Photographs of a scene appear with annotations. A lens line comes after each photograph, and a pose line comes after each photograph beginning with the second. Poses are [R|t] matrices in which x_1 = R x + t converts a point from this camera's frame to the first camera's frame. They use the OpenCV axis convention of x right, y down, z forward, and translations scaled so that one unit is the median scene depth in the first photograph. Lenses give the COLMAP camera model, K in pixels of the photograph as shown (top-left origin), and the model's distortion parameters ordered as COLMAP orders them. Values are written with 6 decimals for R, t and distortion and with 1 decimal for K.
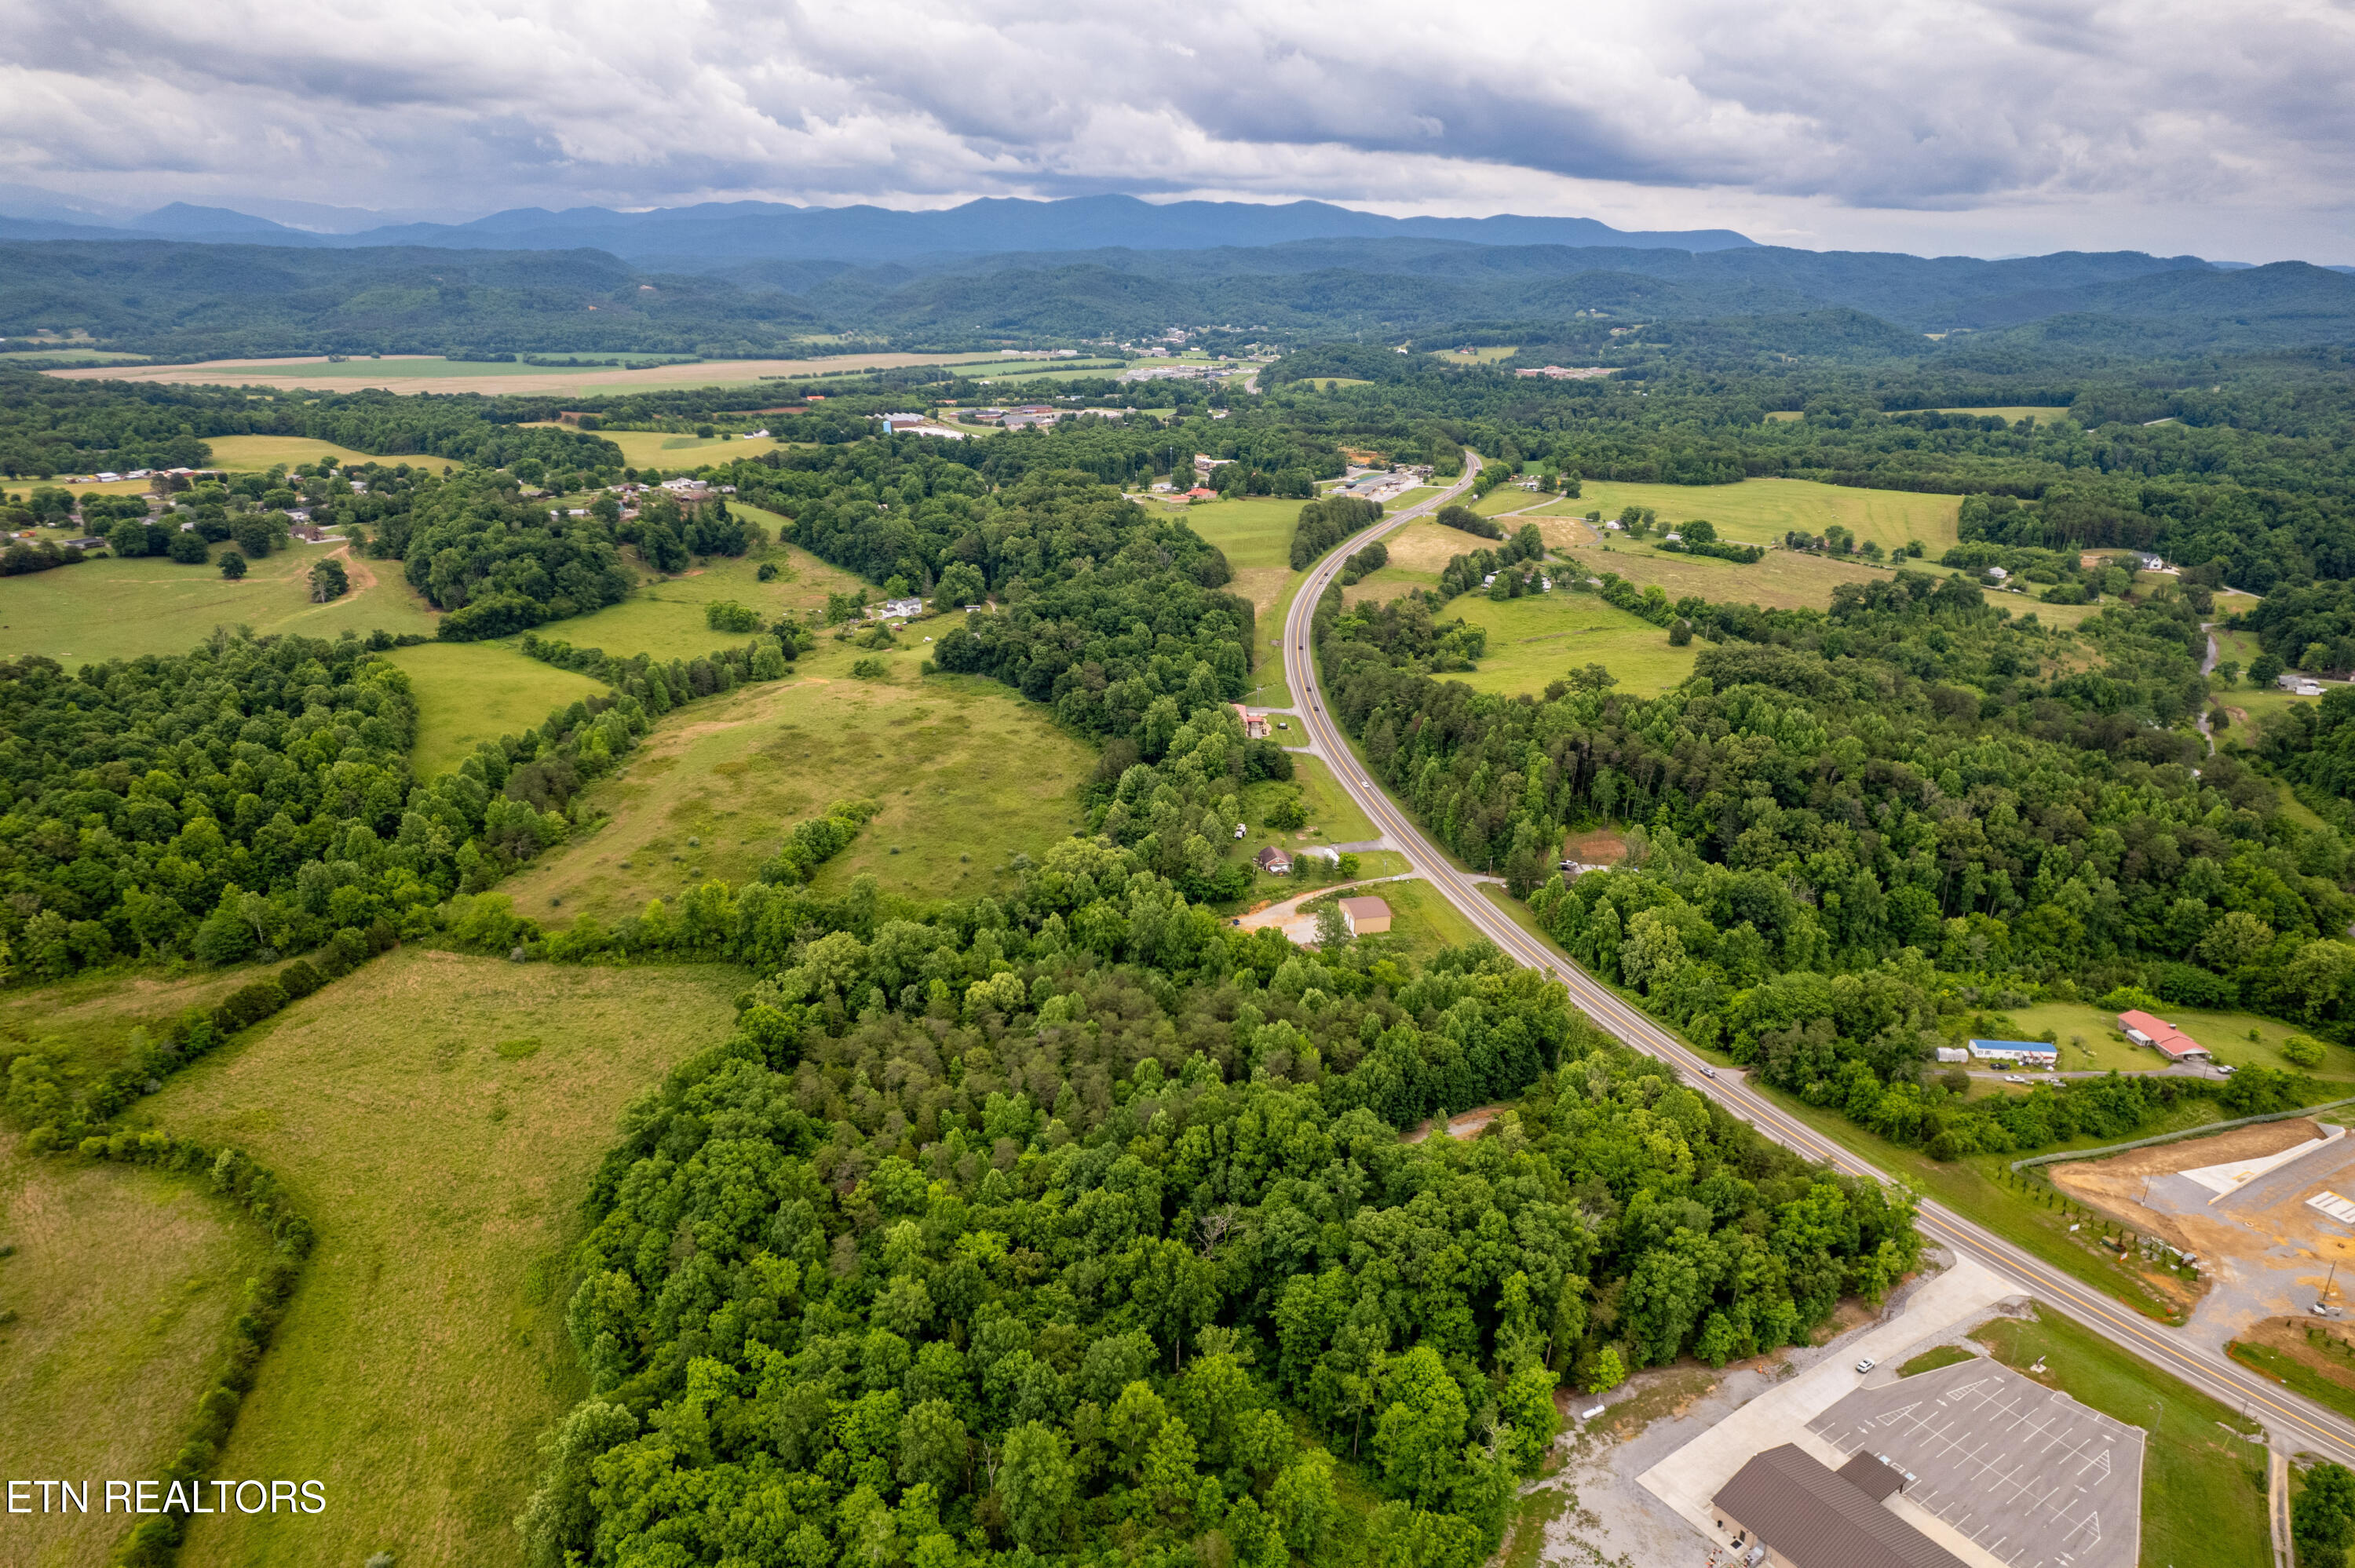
lens RADIAL K [[1508.5, 0, 1177.4], [0, 1508.5, 795.7], [0, 0, 1]] dist [-0.078271, 0.068585]
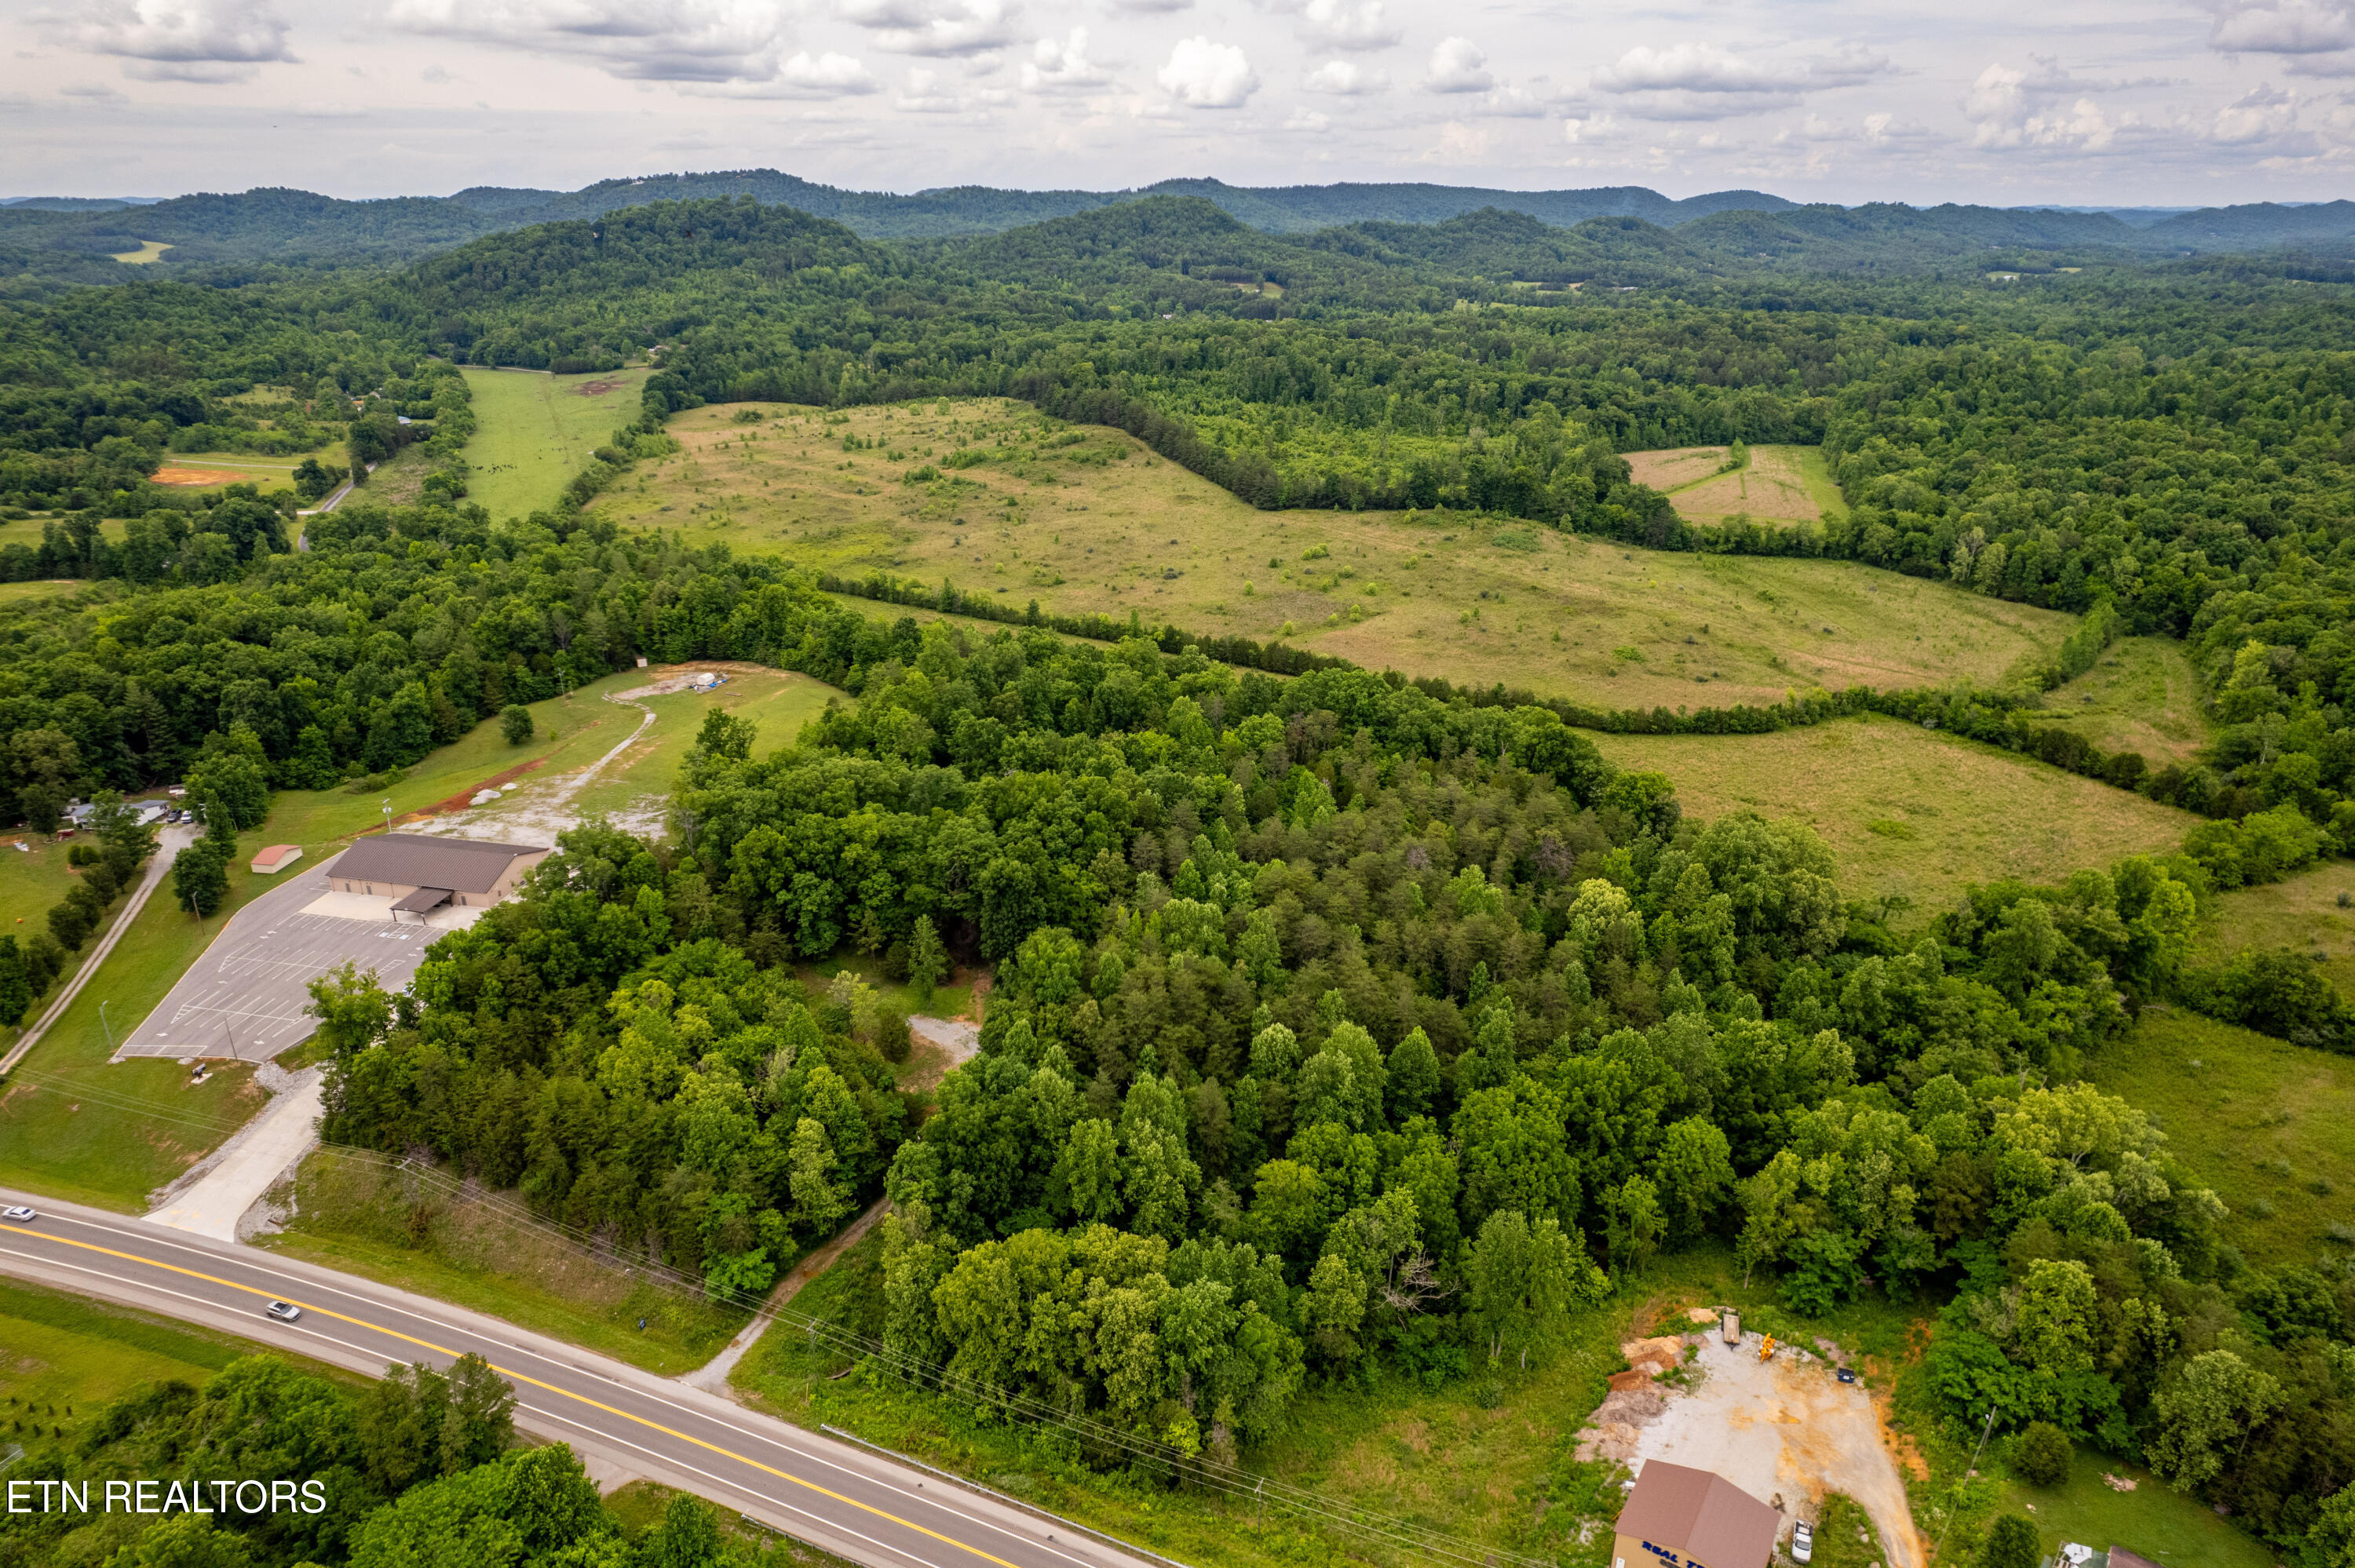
lens RADIAL K [[1508.5, 0, 1178.5], [0, 1508.5, 781.8], [0, 0, 1]] dist [-0.078271, 0.068585]
pose [[-0.728557, 0.240756, -0.641281, 0.218635], [-0.241360, 0.785926, 0.569268, -0.127990], [0.641054, 0.569524, -0.514483, 0.555749]]
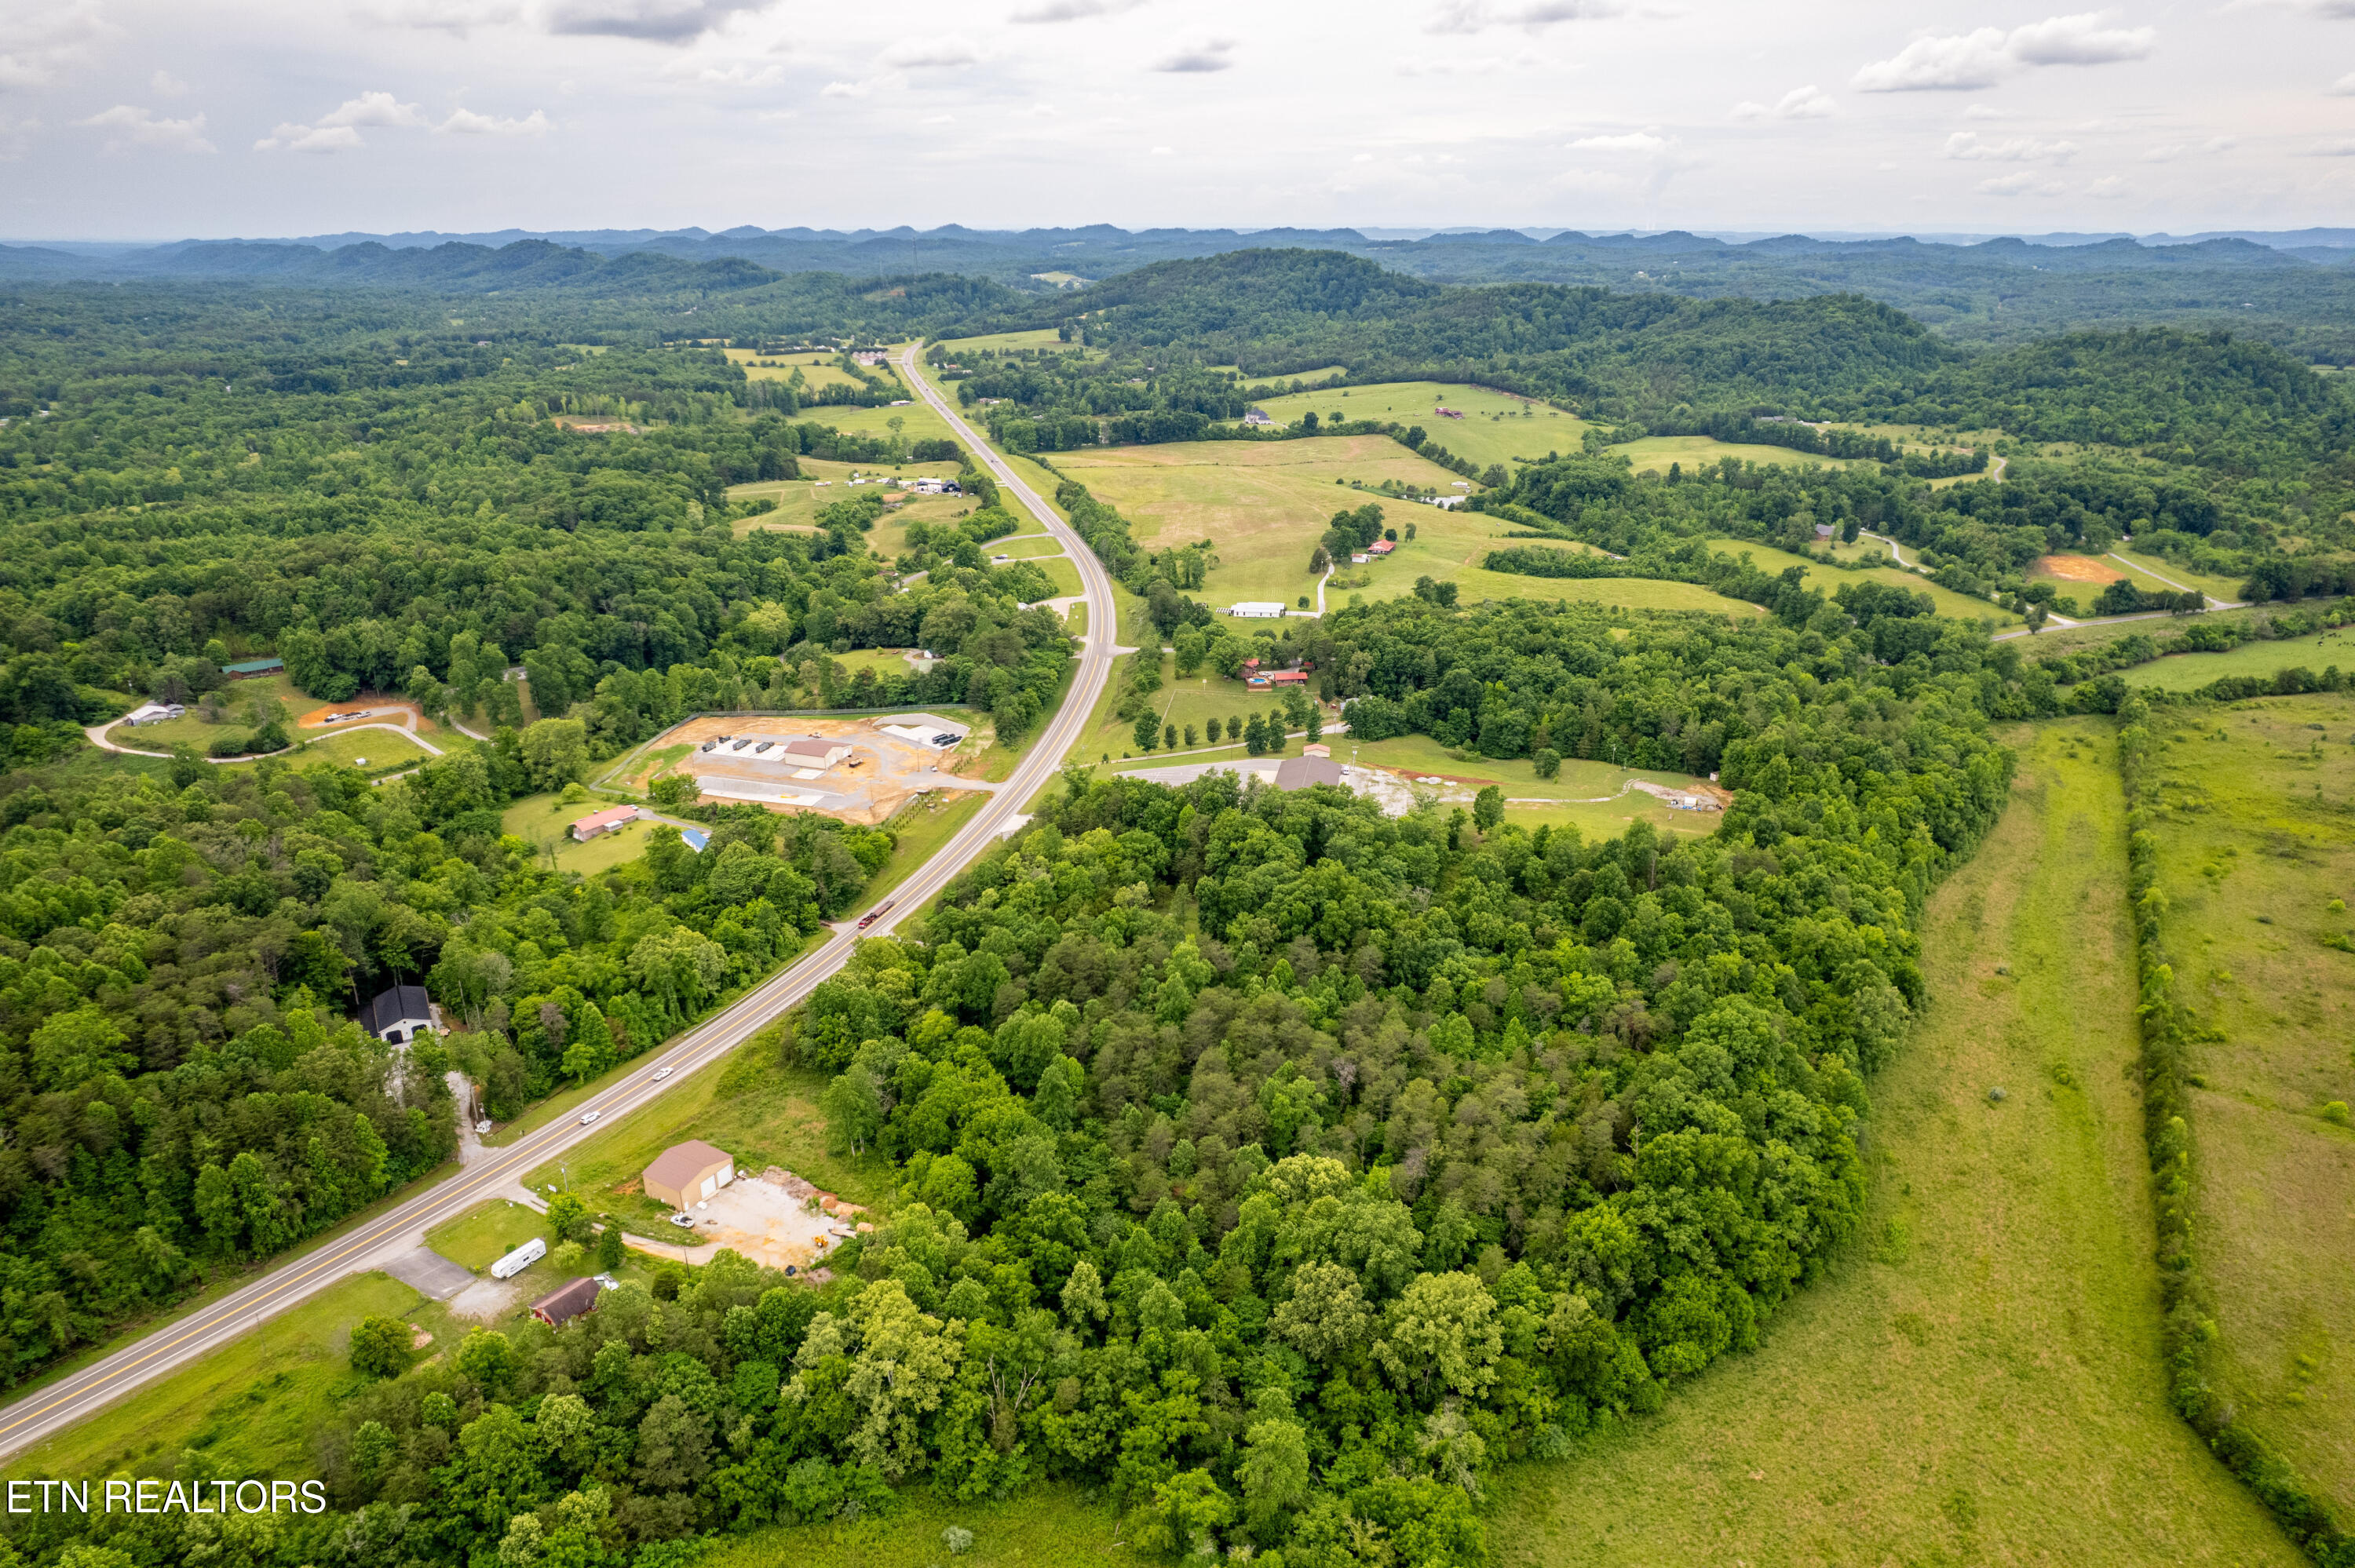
lens RADIAL K [[1508.5, 0, 1178.1], [0, 1508.5, 781.6], [0, 0, 1]] dist [-0.078271, 0.068585]
pose [[-0.705790, -0.260720, 0.658701, -0.244448], [0.232397, 0.793148, 0.562946, -0.221817], [-0.669218, 0.550401, -0.499205, 0.607540]]
